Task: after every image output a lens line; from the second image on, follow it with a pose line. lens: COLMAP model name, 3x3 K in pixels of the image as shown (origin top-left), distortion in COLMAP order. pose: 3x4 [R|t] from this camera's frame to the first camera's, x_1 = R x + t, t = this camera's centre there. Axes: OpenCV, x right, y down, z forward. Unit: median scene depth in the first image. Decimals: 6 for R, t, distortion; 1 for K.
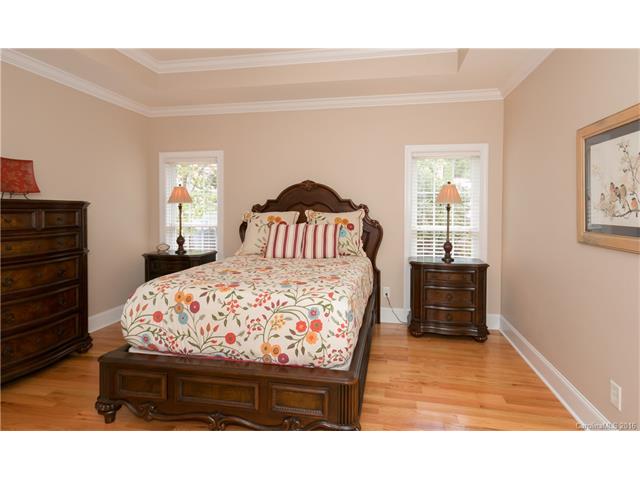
lens RADIAL K [[326.0, 0, 337.2], [0, 326.0, 241.4], [0, 0, 1]] dist [0.011729, -0.000614]
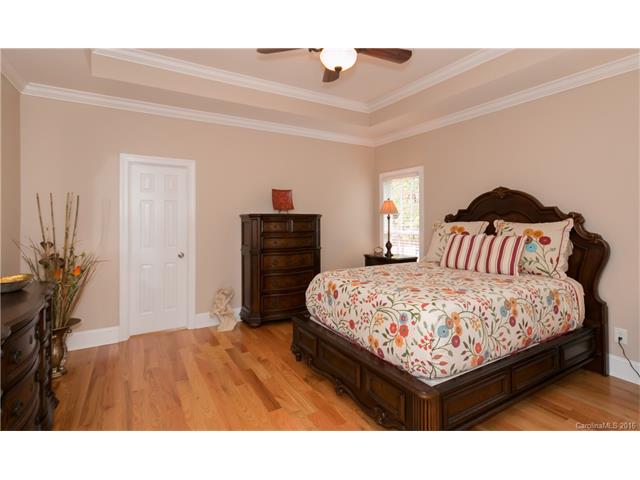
lens RADIAL K [[326.0, 0, 337.2], [0, 326.0, 241.4], [0, 0, 1]] dist [0.011729, -0.000614]
pose [[0.667682, 0.050554, -0.742728, 0.521707], [-0.069993, 0.997535, 0.004978, -0.017825], [0.741149, 0.048662, 0.669575, 0.114512]]
